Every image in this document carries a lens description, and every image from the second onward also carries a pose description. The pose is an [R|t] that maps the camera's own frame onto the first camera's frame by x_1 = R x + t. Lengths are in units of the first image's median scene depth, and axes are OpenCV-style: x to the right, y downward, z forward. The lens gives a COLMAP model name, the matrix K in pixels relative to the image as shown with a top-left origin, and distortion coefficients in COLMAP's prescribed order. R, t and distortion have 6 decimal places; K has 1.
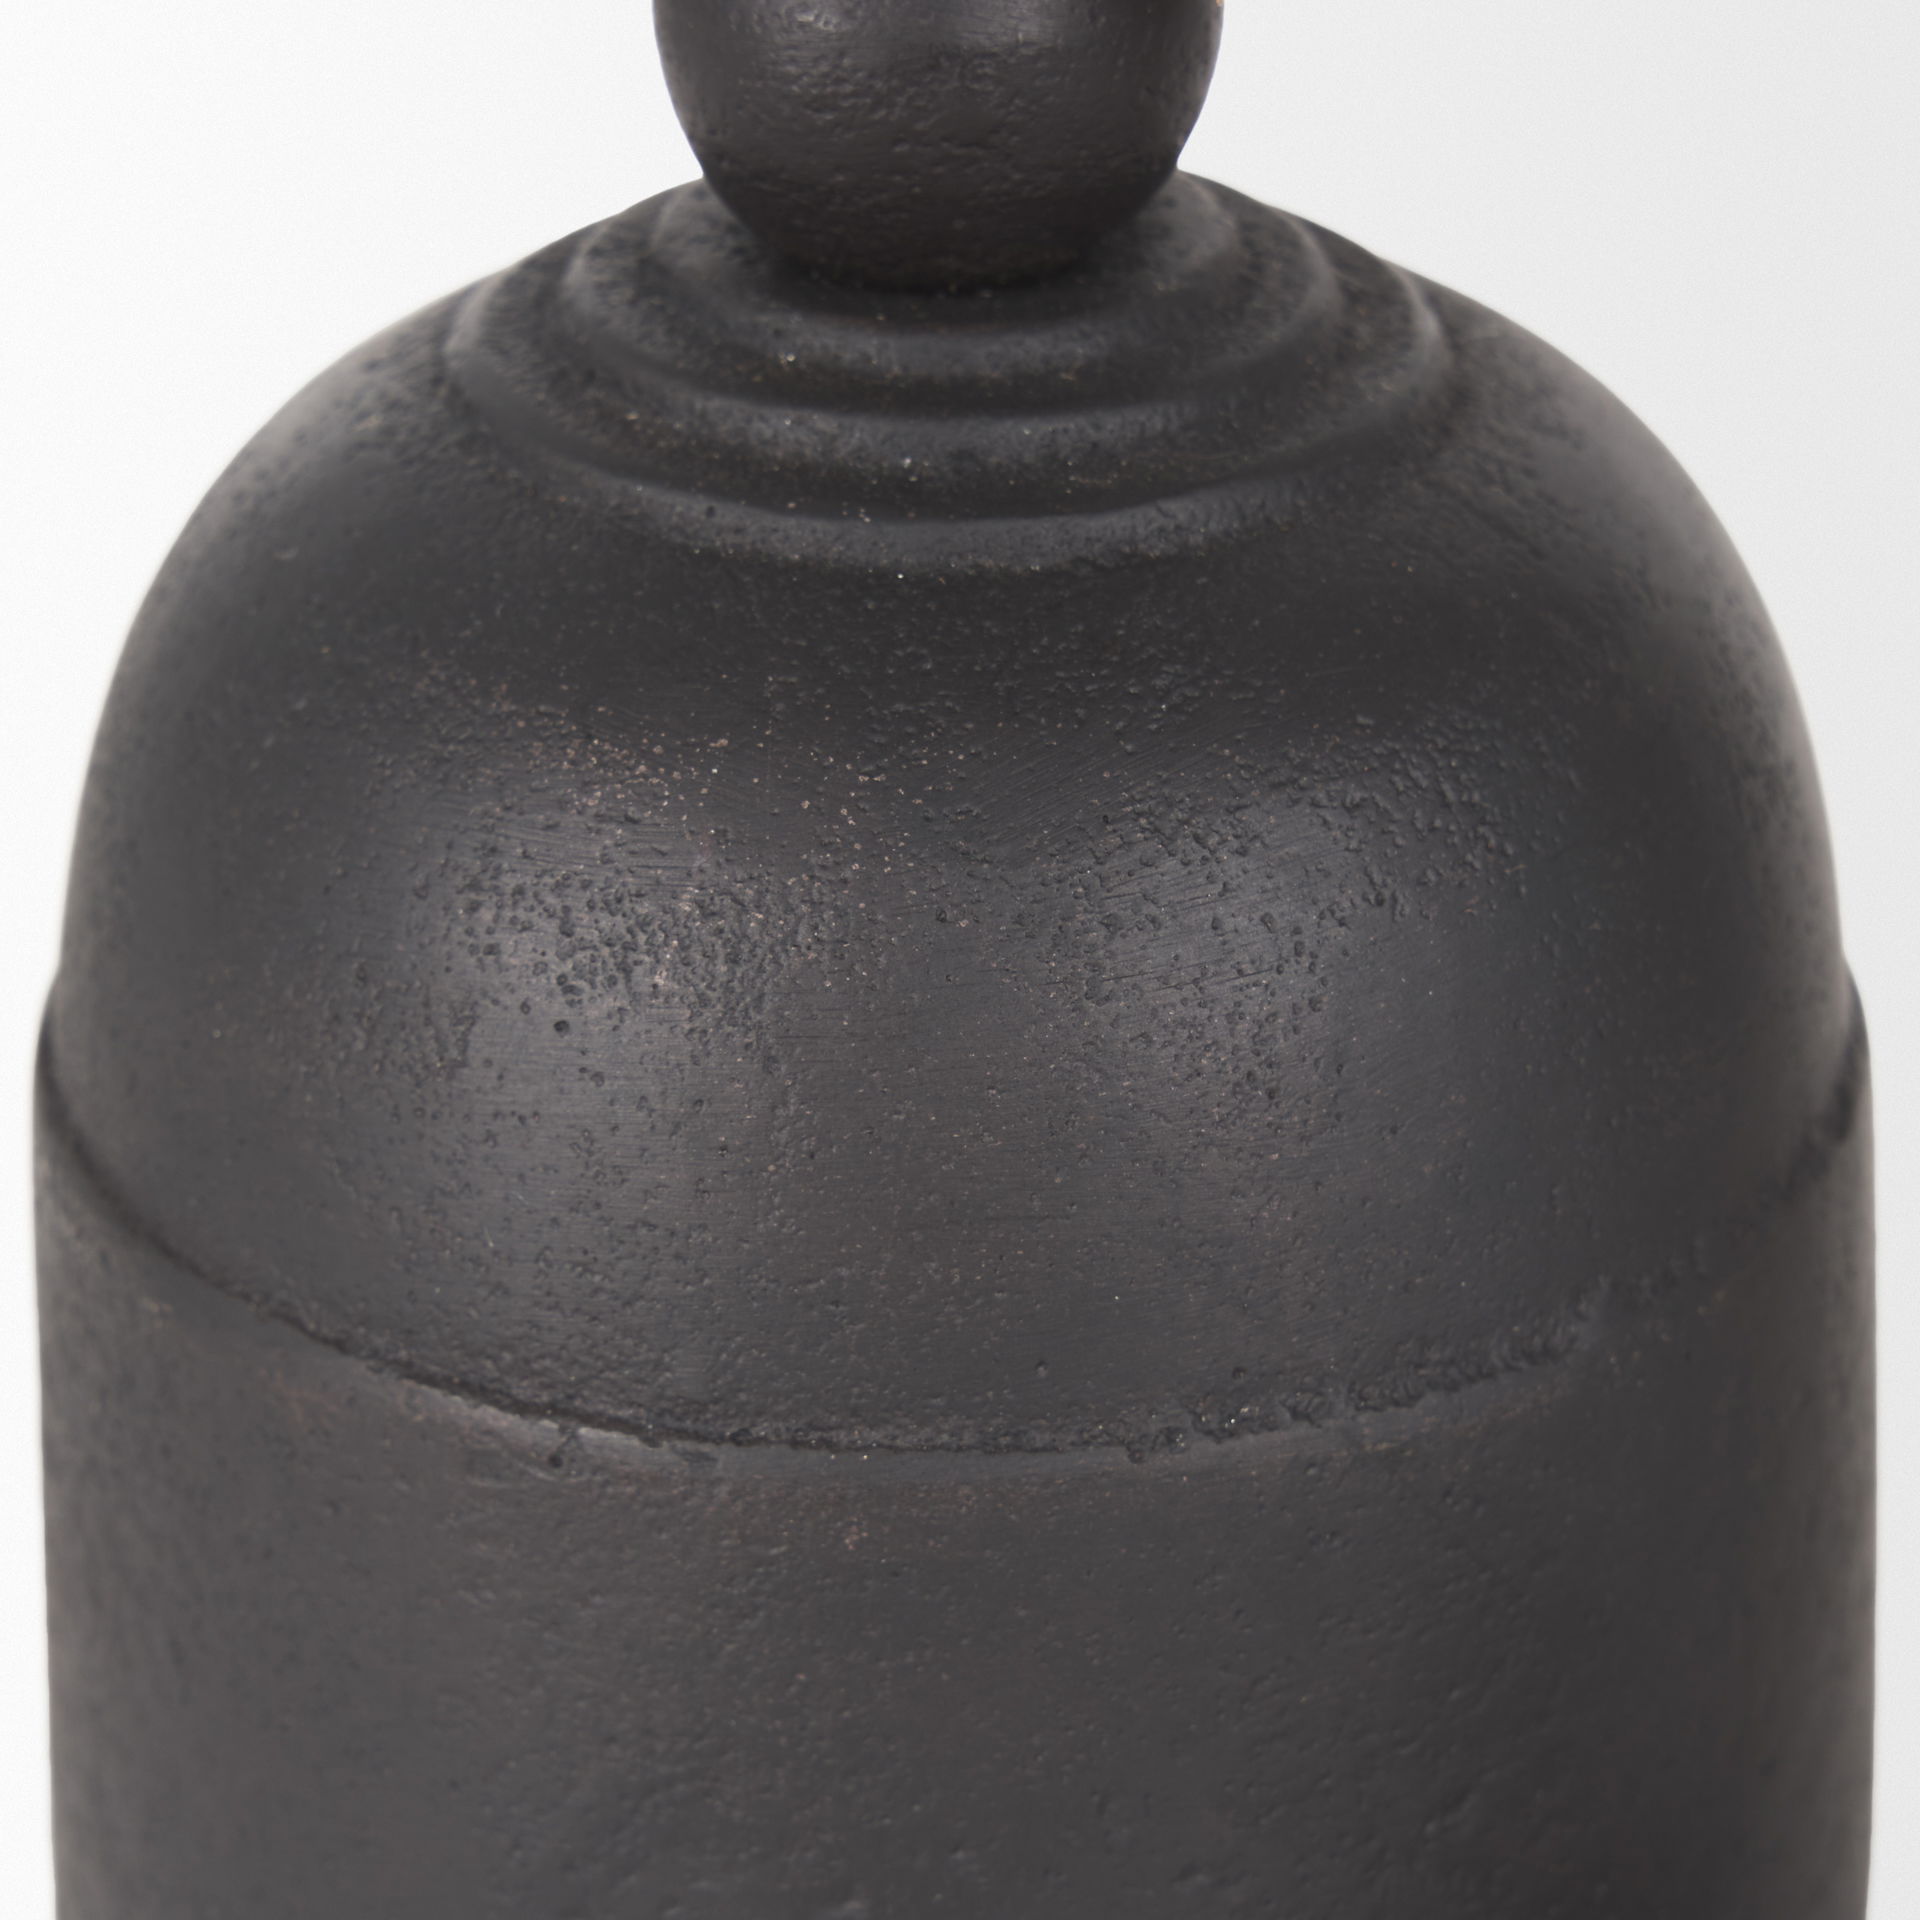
lens RADIAL K [[7058.3, 0, 953.8], [0, 7058.3, 959.8], [0, 0, 1]] dist [-0.186064, 0.000000]
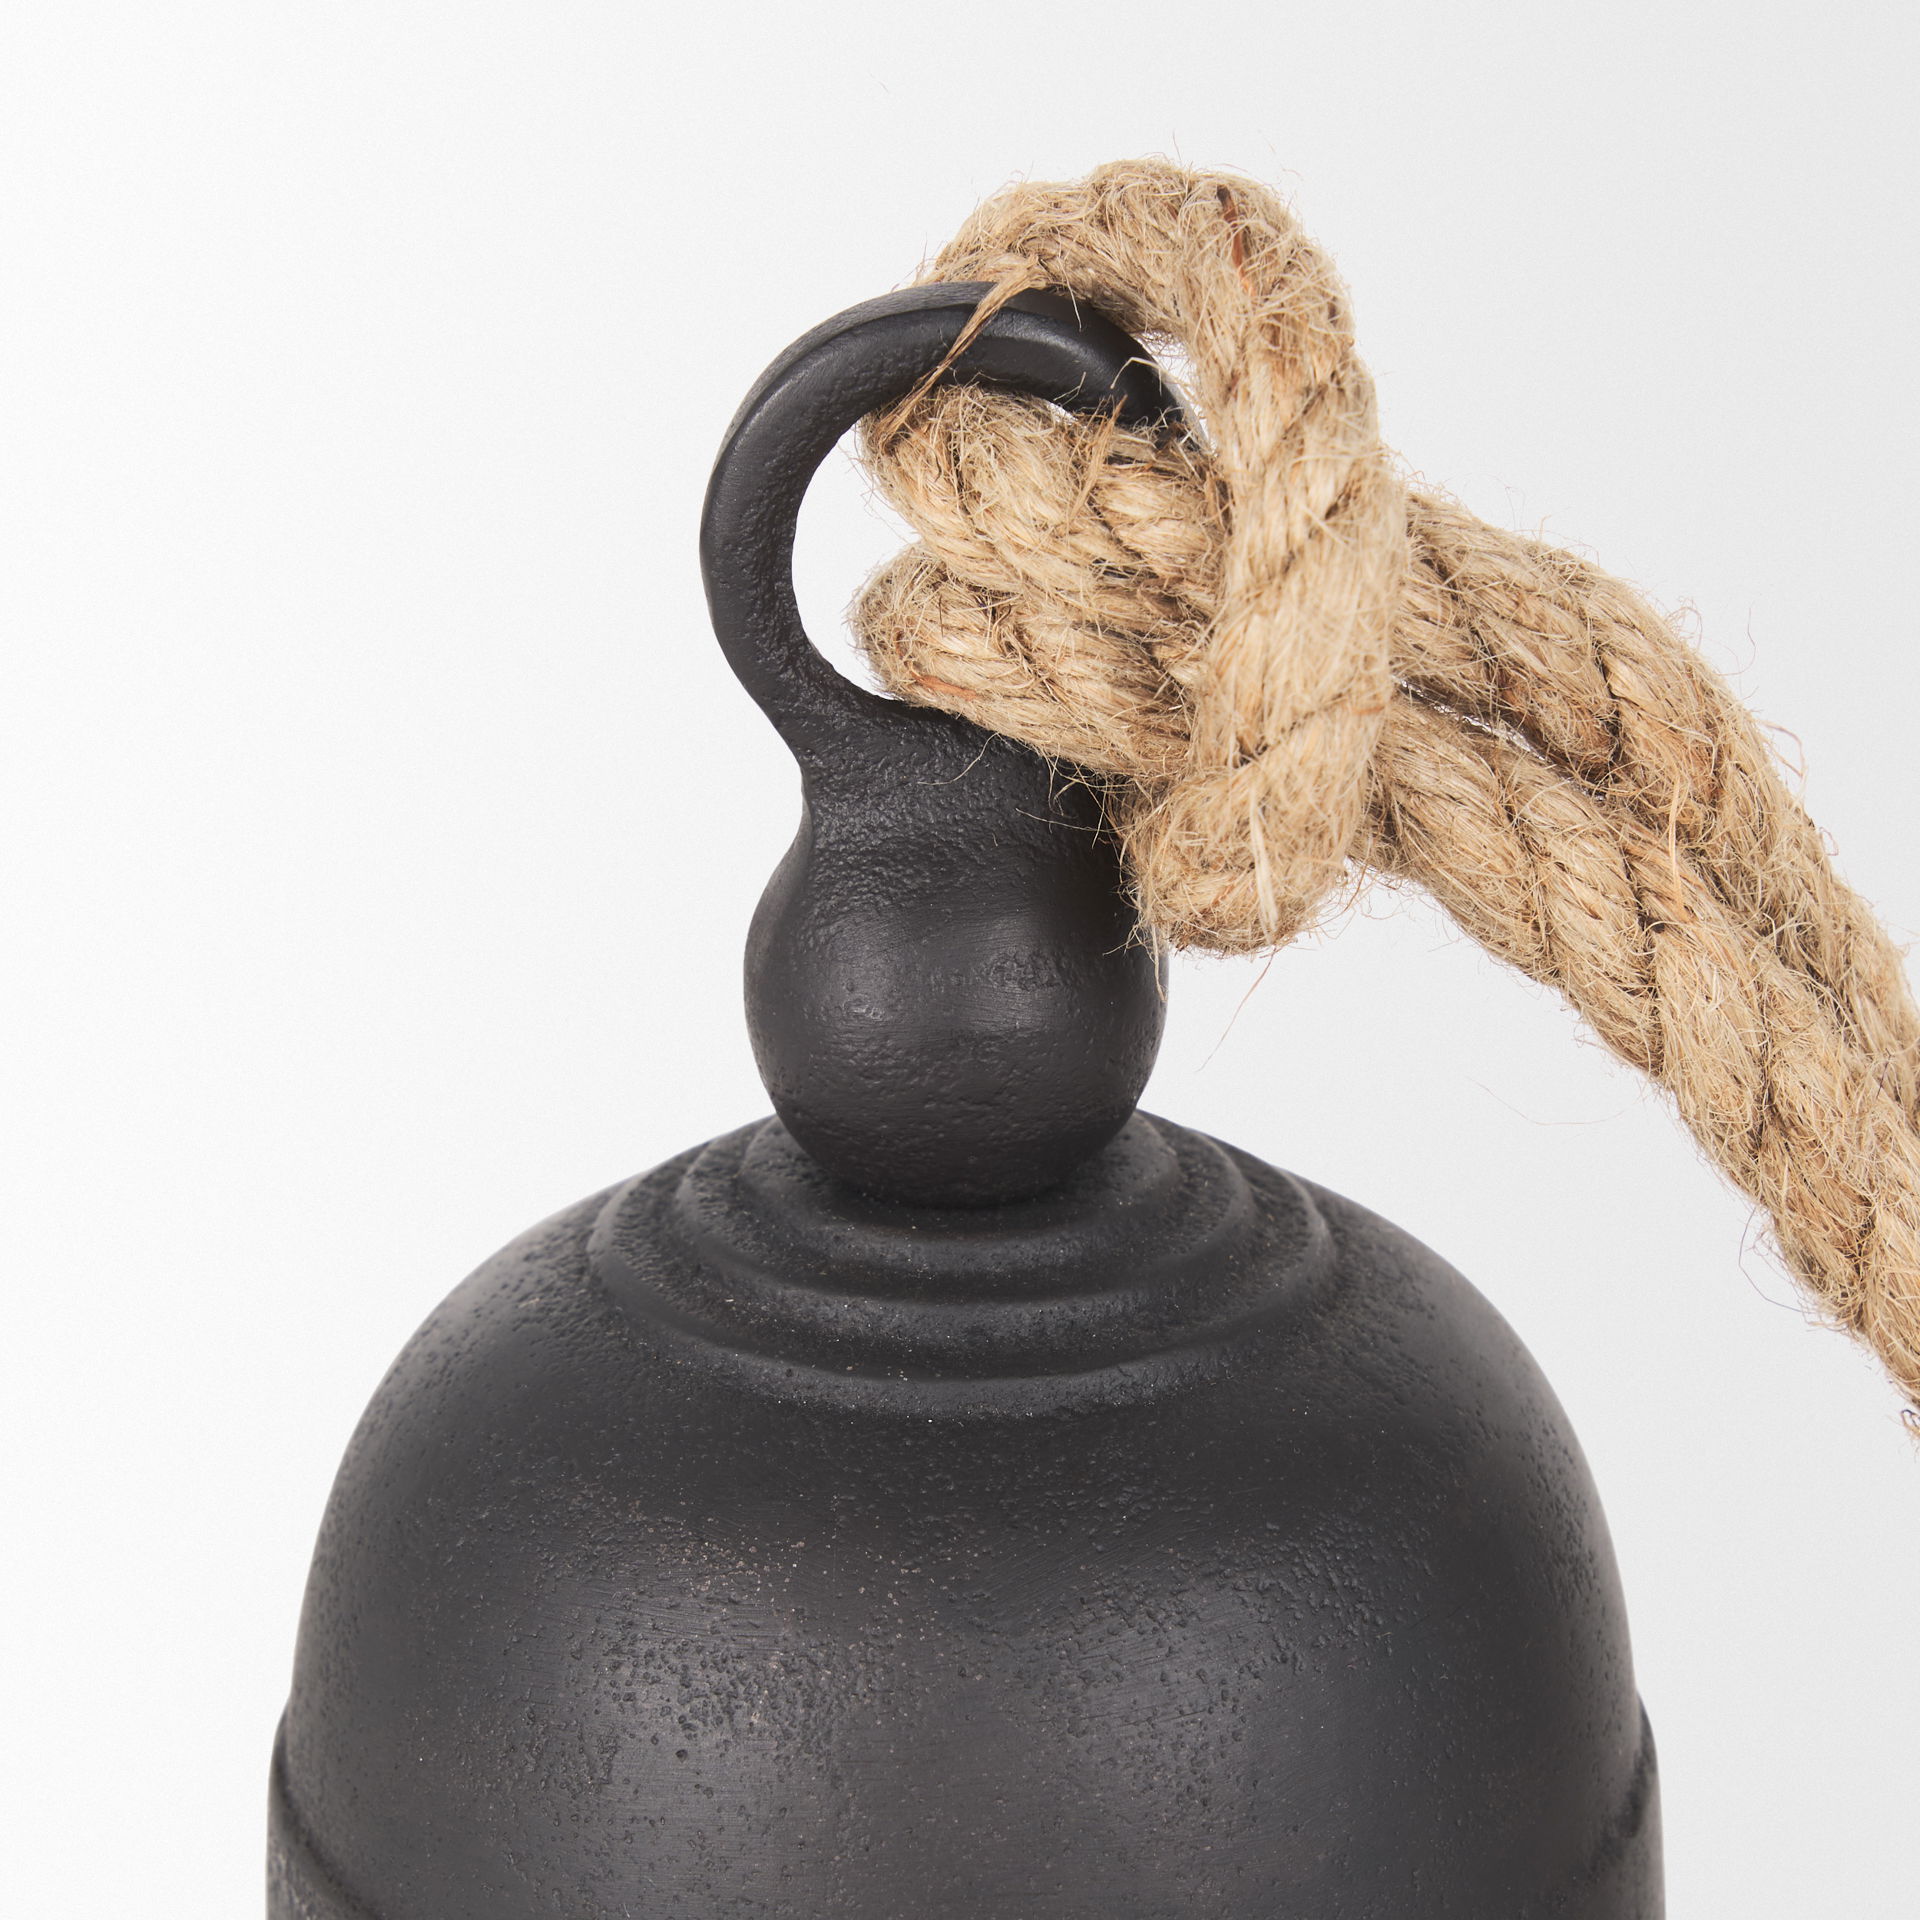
lens RADIAL K [[7058.3, 0, 965.2], [0, 7058.3, 960.5], [0, 0, 1]] dist [-0.186064, 0.000000]
pose [[0.999945, -0.001780, 0.010381, -0.014702], [0.002823, 0.994854, -0.101284, -0.005032], [-0.010147, 0.101308, 0.994803, -0.358768]]
